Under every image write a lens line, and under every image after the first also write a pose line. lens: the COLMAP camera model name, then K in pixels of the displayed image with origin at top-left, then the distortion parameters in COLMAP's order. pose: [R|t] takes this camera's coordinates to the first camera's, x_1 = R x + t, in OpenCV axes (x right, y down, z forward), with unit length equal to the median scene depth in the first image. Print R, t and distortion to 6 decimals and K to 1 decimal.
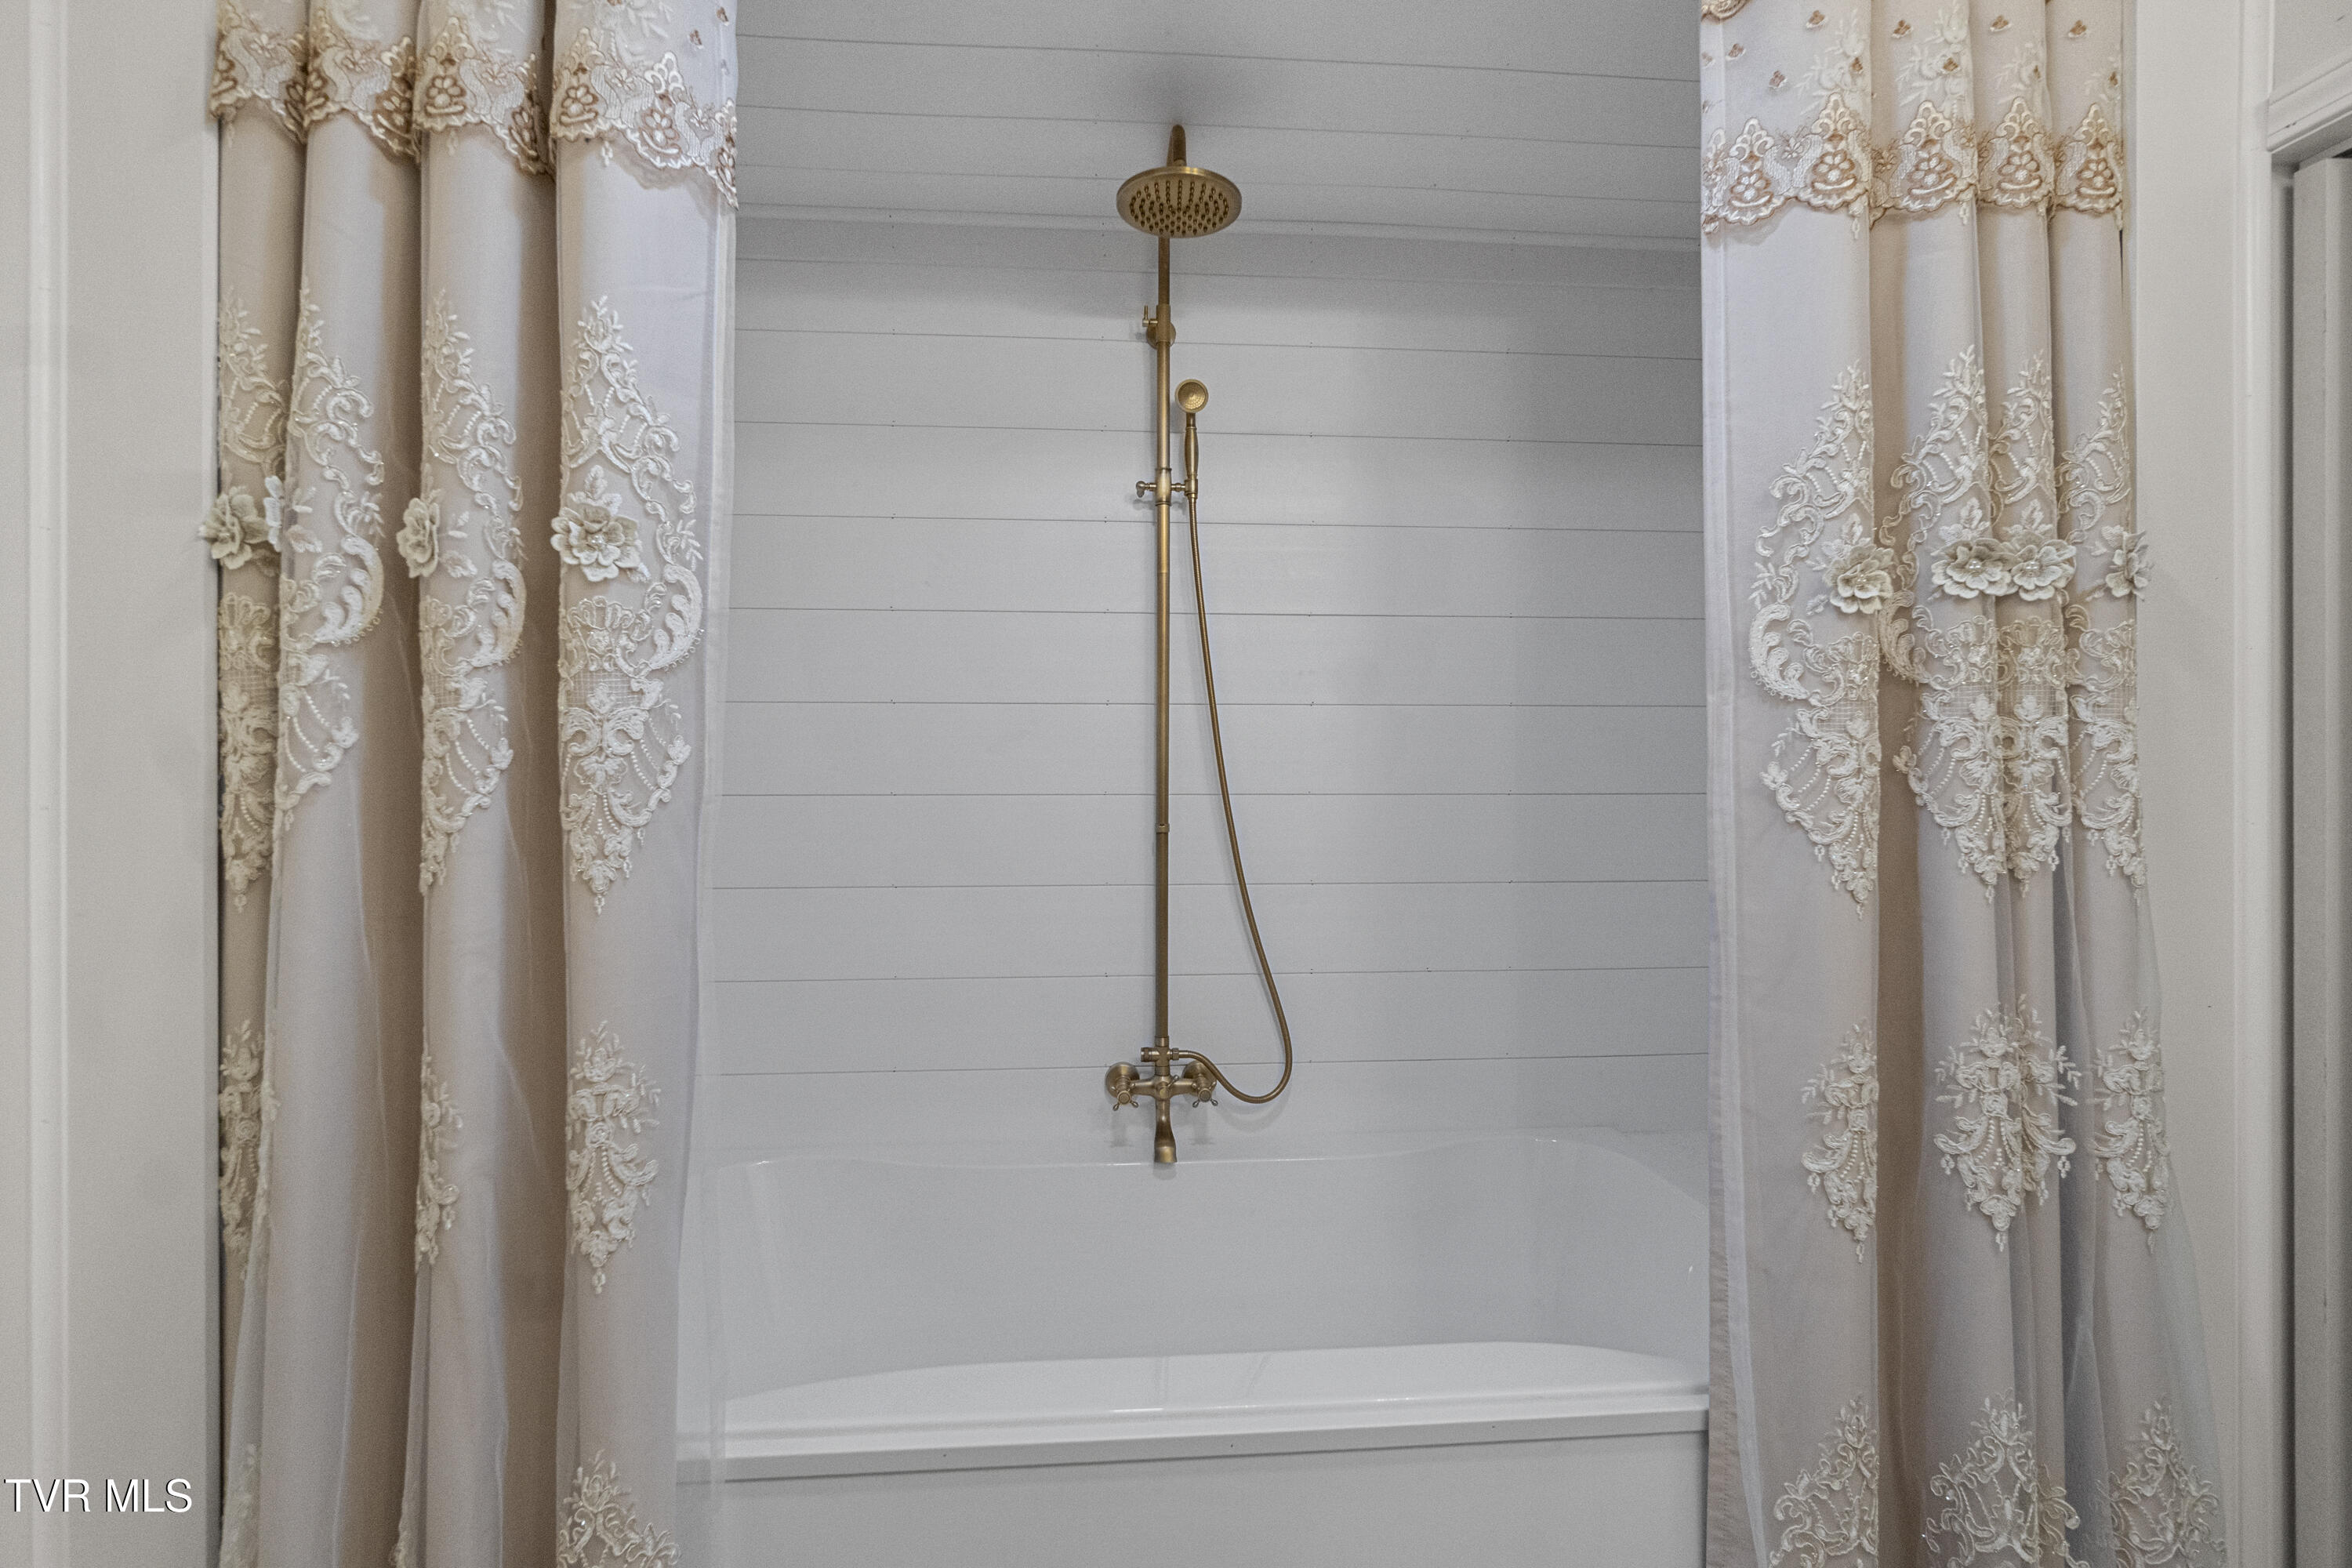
lens RADIAL K [[1133.1, 0, 1212.2], [0, 1133.1, 763.6], [0, 0, 1]] dist [0.006077, 0.001809]
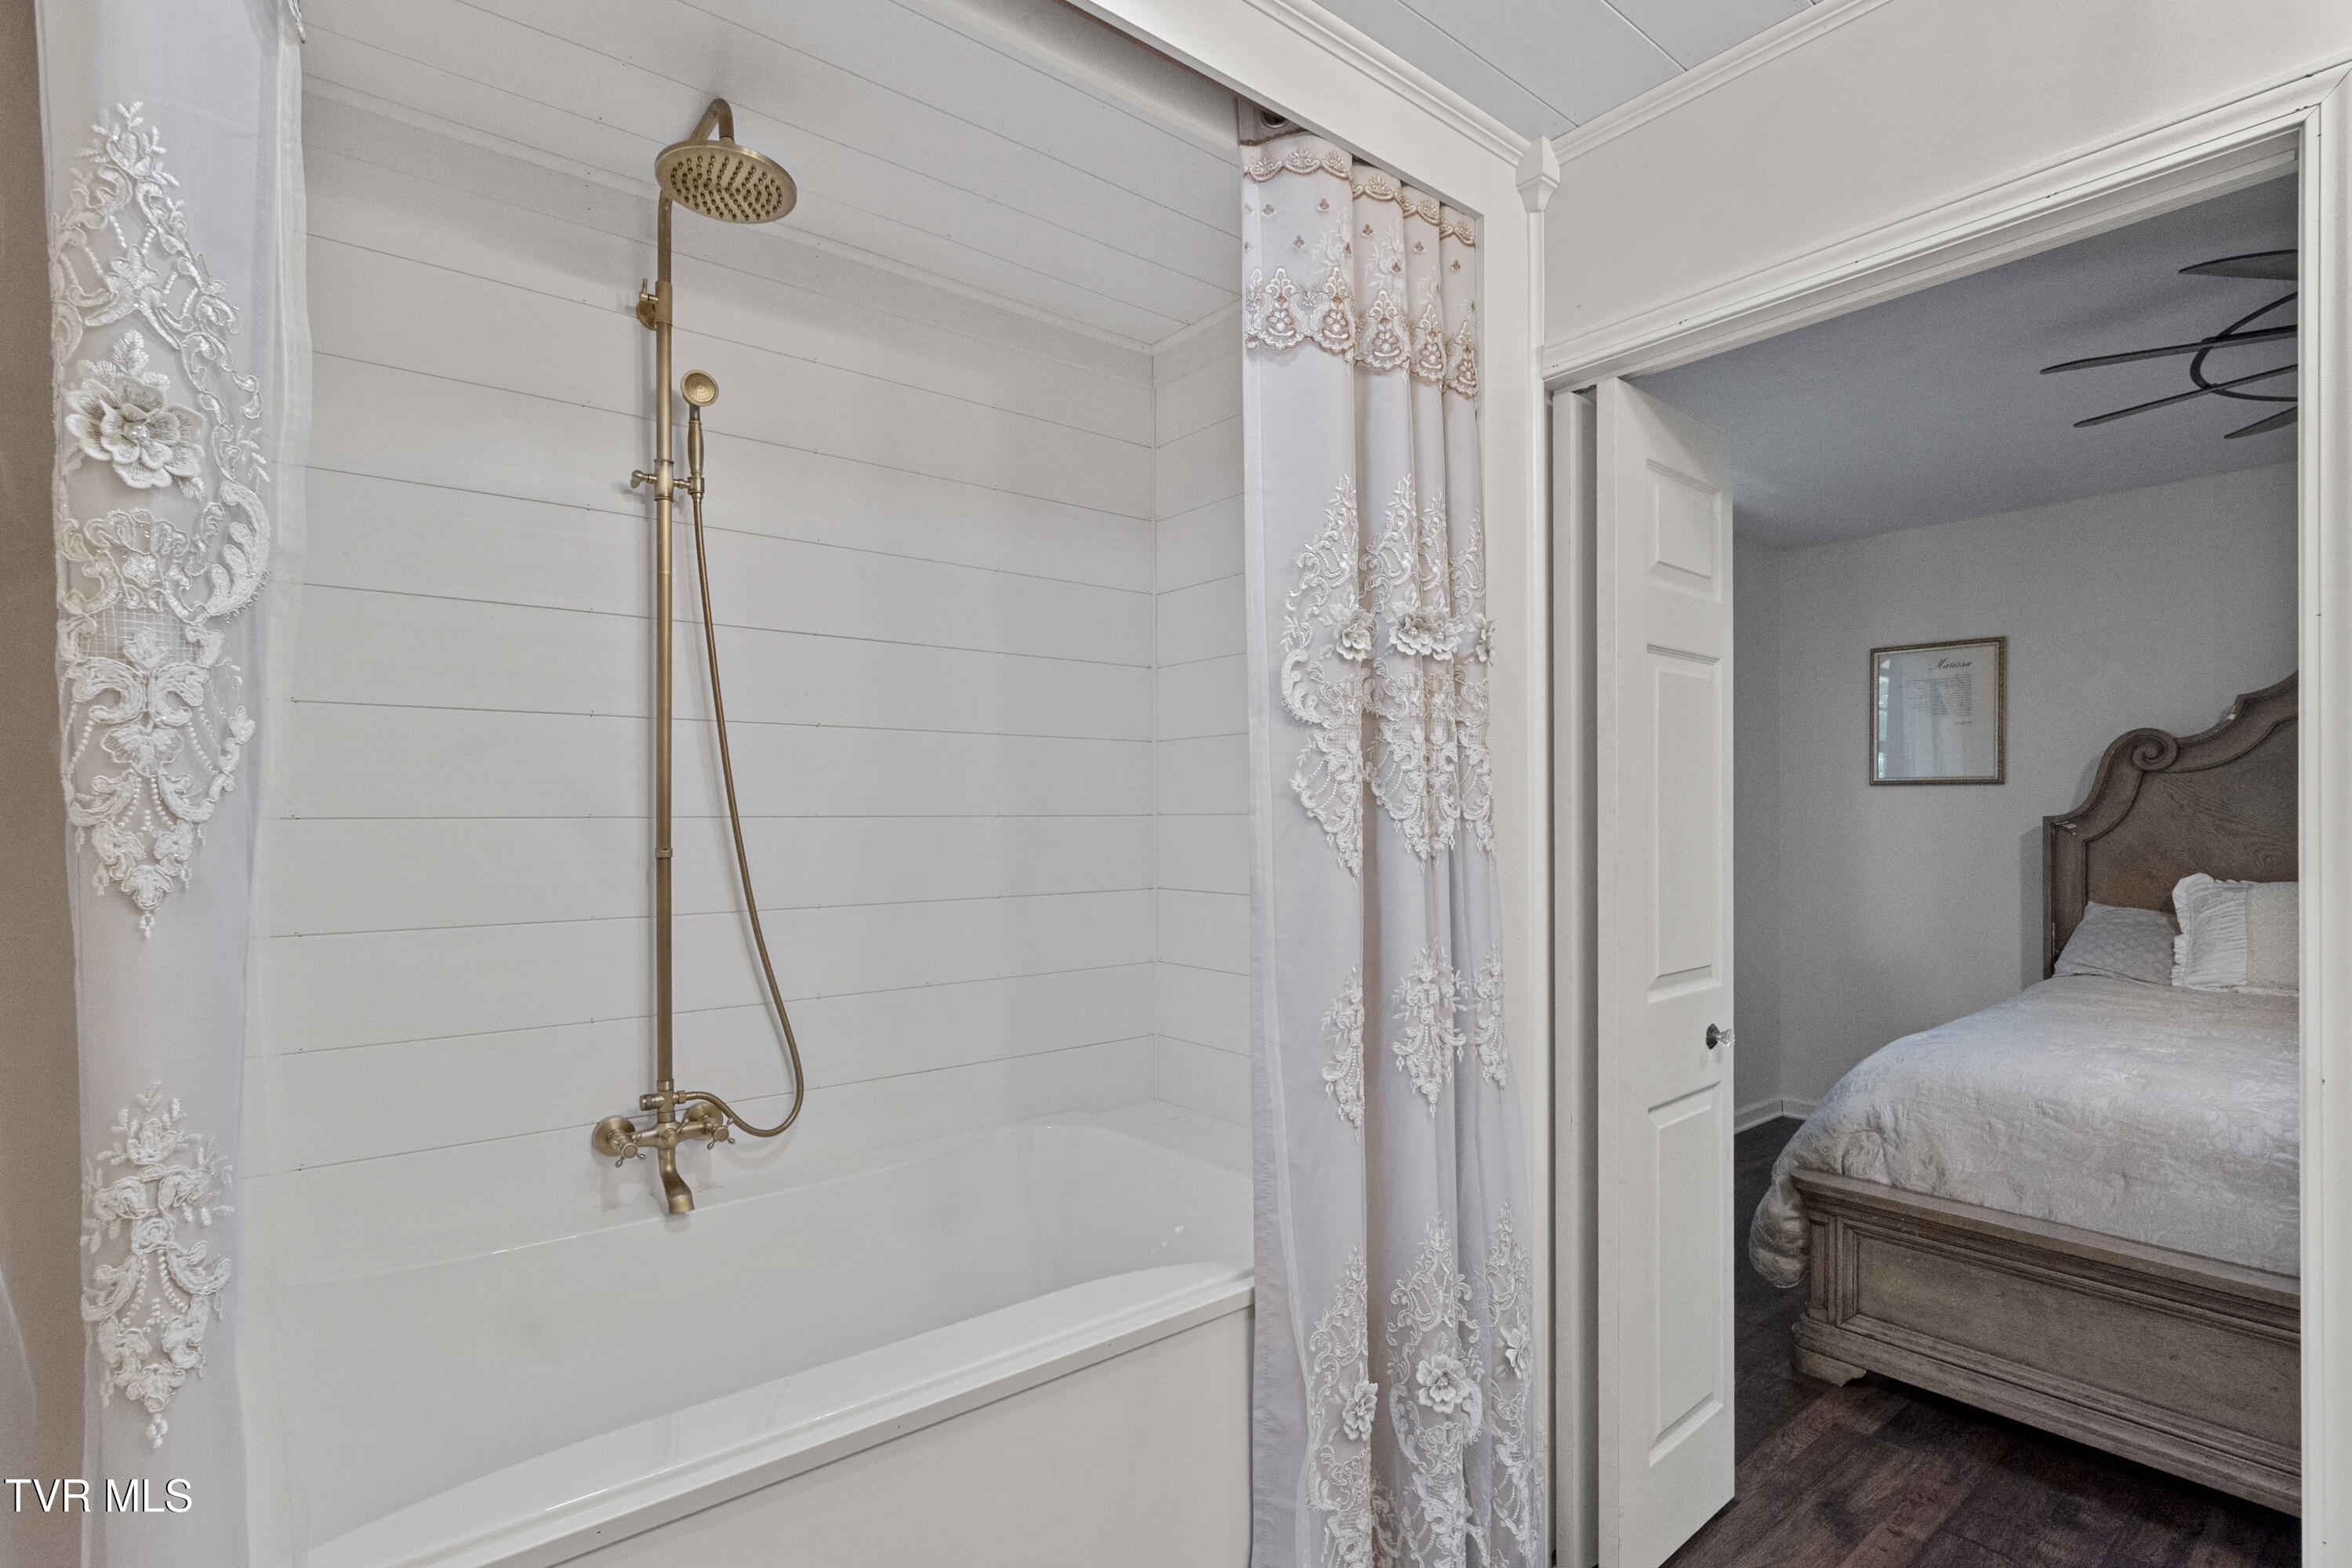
lens RADIAL K [[1133.1, 0, 1185.4], [0, 1133.1, 821.4], [0, 0, 1]] dist [0.006077, 0.001809]
pose [[0.828810, -0.008699, 0.559463, -0.340001], [0.007417, 0.999962, 0.004561, 0.049894], [-0.559482, 0.000370, 0.828843, 0.003382]]
